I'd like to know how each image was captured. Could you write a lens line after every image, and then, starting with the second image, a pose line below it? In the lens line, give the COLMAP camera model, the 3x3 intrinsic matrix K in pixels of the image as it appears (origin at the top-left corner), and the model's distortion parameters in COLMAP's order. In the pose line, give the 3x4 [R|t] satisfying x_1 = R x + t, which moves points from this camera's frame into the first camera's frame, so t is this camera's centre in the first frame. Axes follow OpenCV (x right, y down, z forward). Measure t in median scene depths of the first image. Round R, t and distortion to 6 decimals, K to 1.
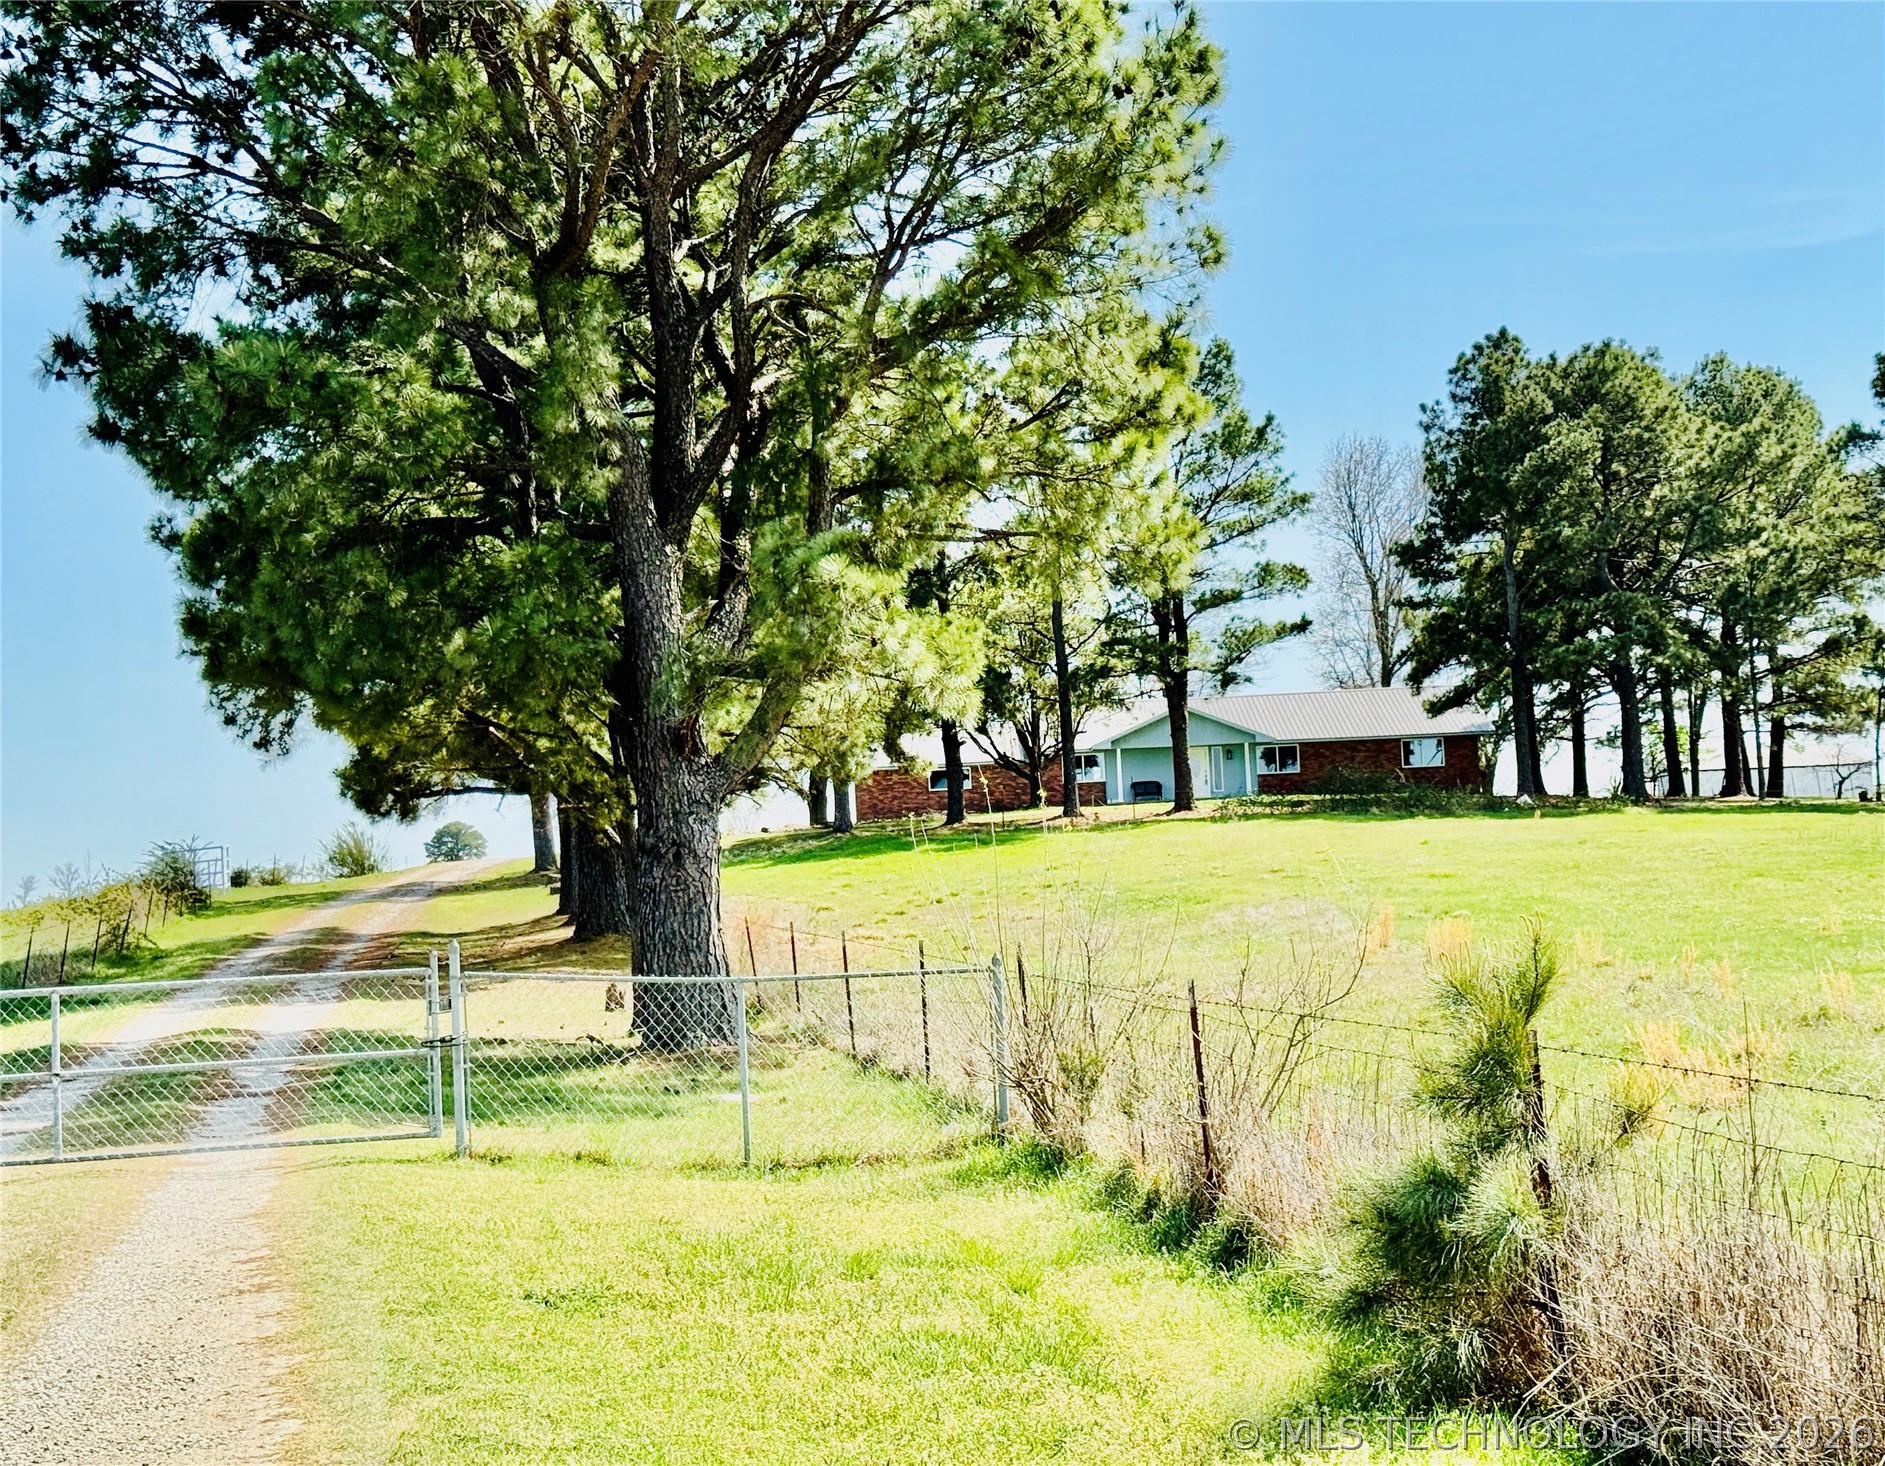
lens RADIAL K [[2856.9, 0, 998.7], [0, 2856.9, 731.3], [0, 0, 1]] dist [0.104336, 0.000000]
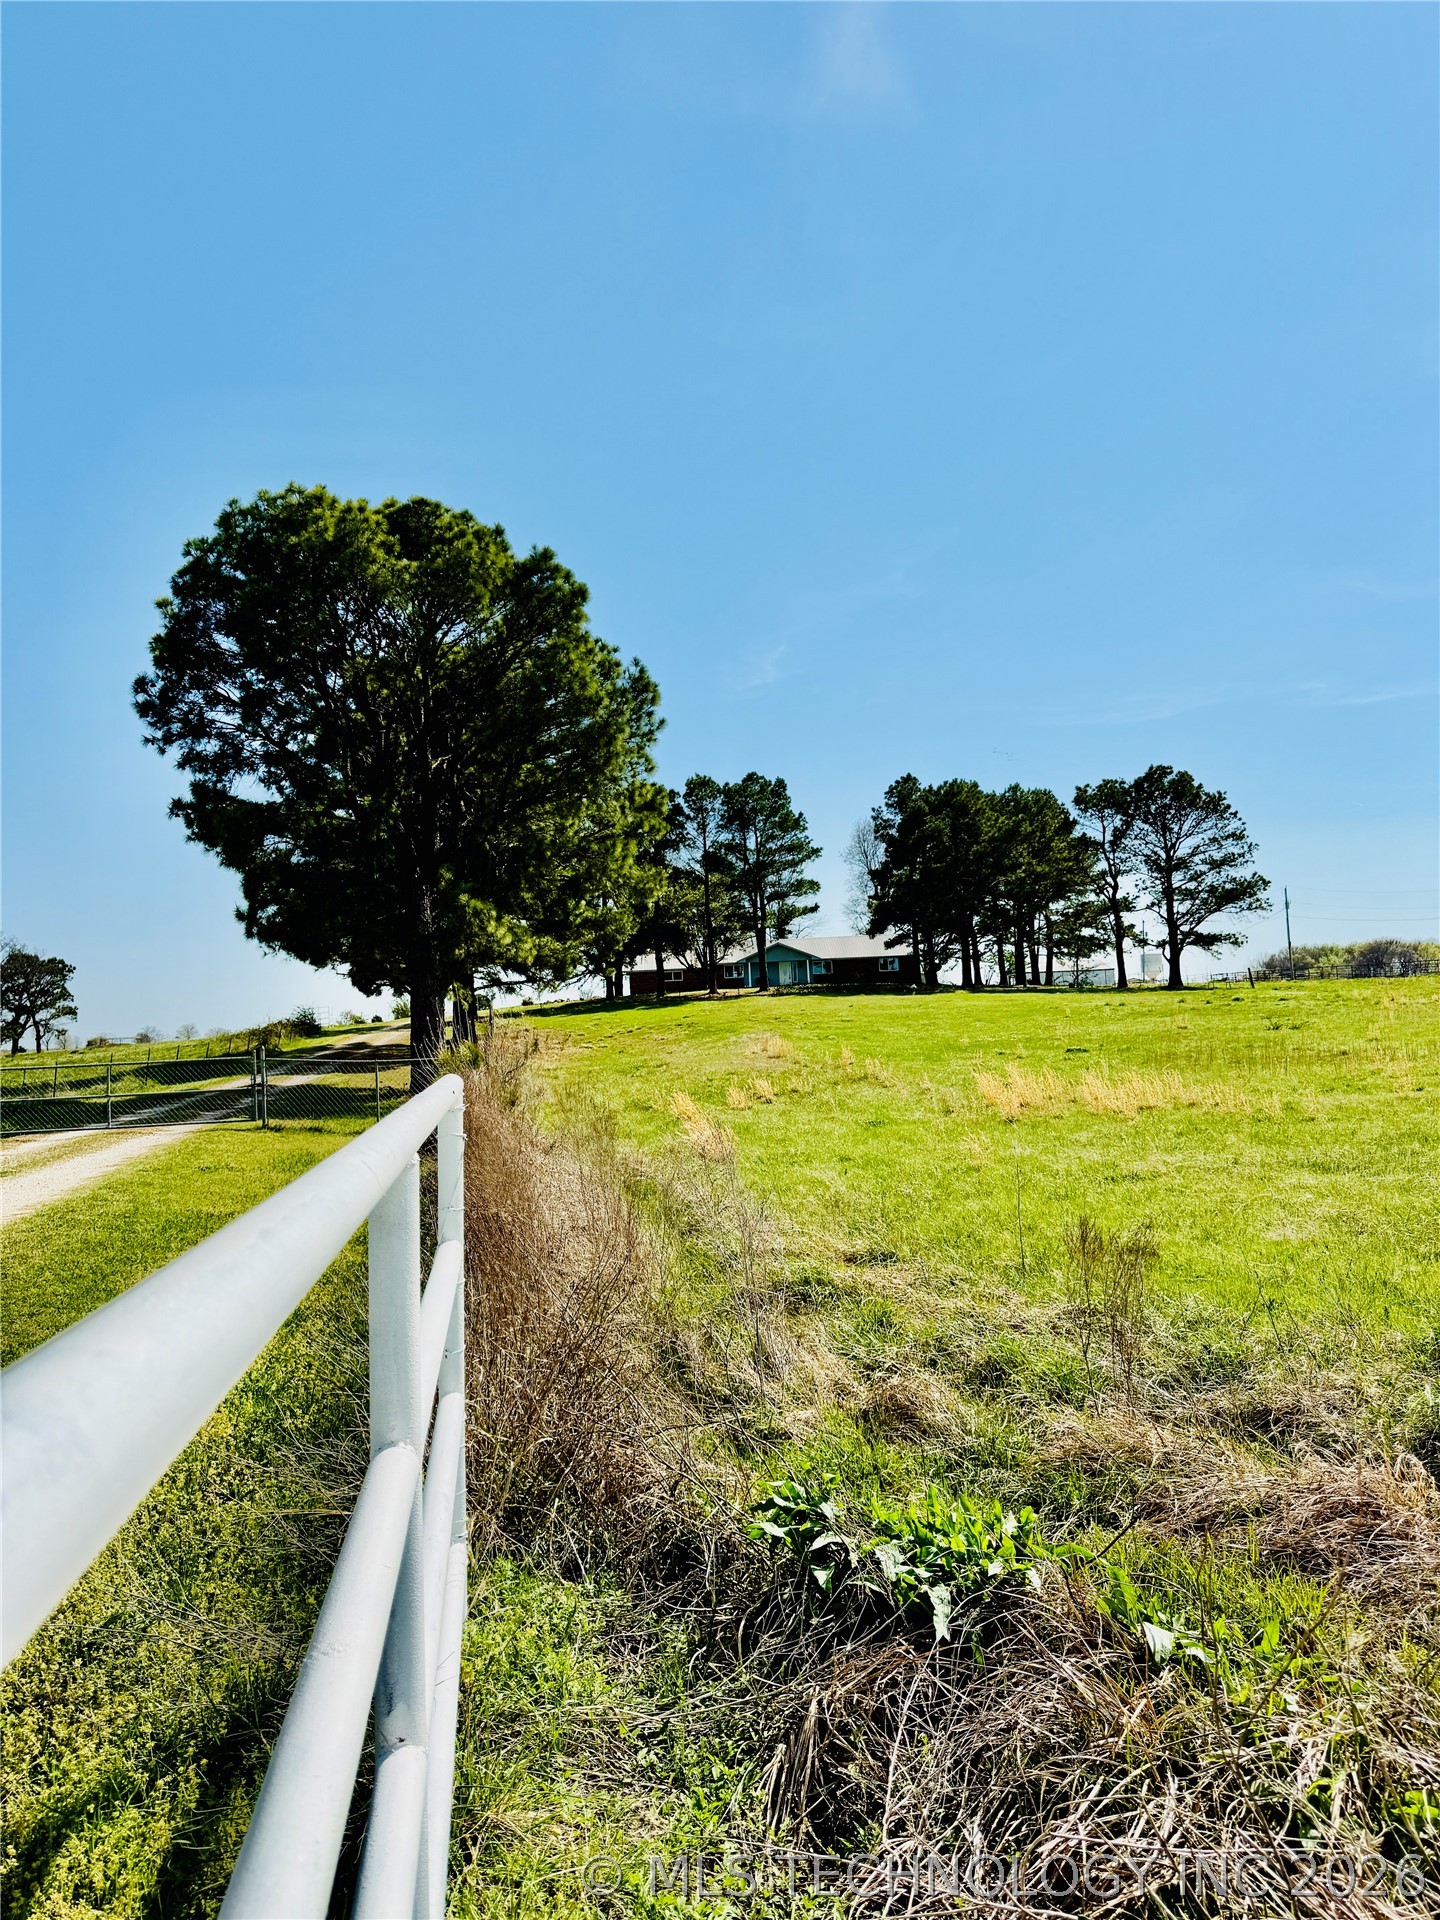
lens RADIAL K [[1345.9, 0, 719.4], [0, 1345.9, 957.7], [0, 0, 1]] dist [0.059548, -0.011320]
pose [[0.999855, 0.001135, -0.016982, 0.140310], [-0.001063, 0.999990, 0.004249, -0.007517], [0.016987, -0.004230, 0.999847, -0.127335]]
